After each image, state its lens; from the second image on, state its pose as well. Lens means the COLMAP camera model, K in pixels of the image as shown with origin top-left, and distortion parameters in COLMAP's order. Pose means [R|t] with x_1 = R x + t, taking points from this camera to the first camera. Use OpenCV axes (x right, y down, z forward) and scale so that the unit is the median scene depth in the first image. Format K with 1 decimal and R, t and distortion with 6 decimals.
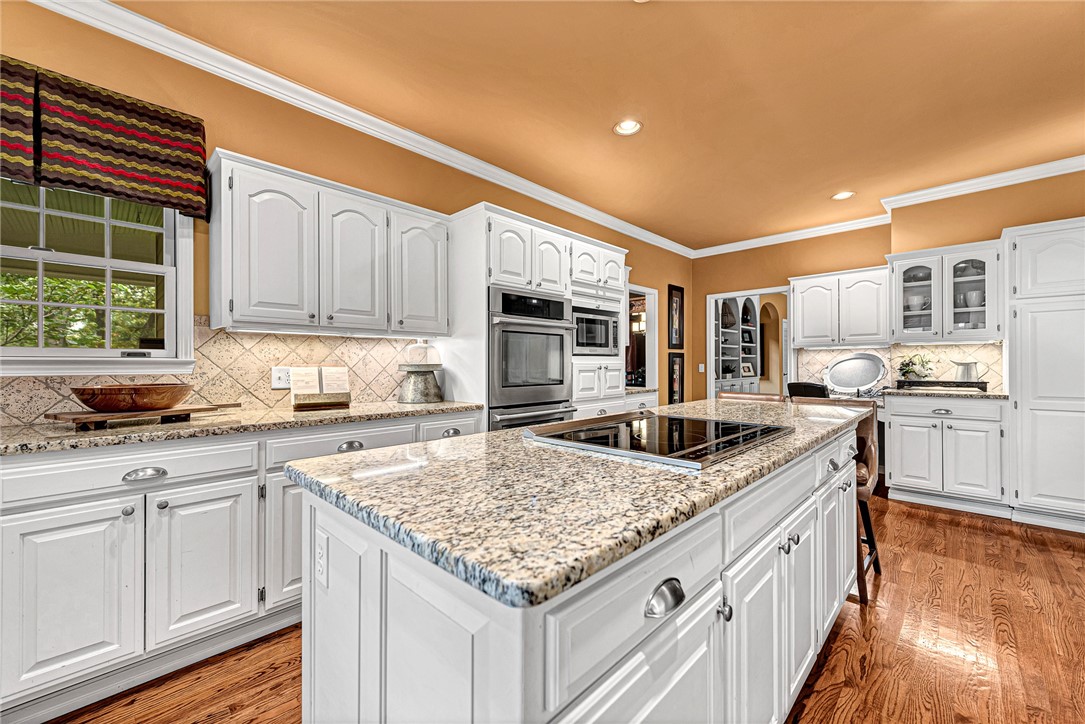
lens RADIAL K [[432.8, 0, 539.5], [0, 432.8, 363.1], [0, 0, 1]] dist [0.000768, 0.000006]
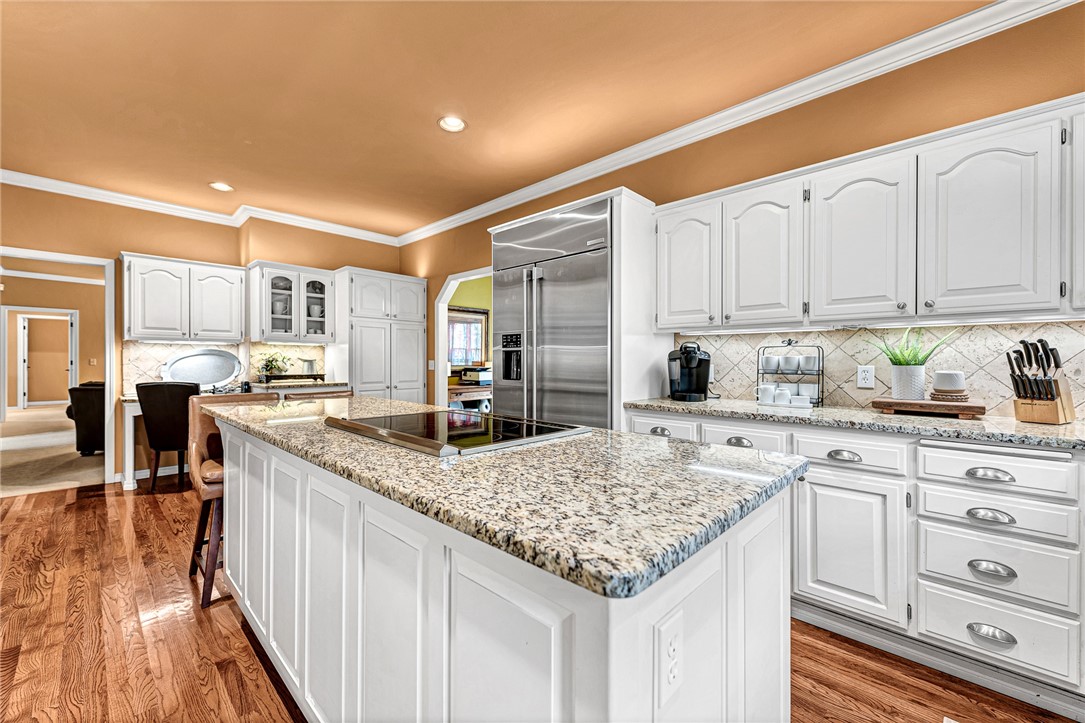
lens RADIAL K [[432.8, 0, 539.7], [0, 432.8, 362.2], [0, 0, 1]] dist [0.000768, 0.000006]
pose [[-0.004762, 0.000991, 0.999988, -0.296617], [-0.006744, 0.999977, -0.001023, 0.002766], [-0.999966, -0.006749, -0.004755, 0.311846]]
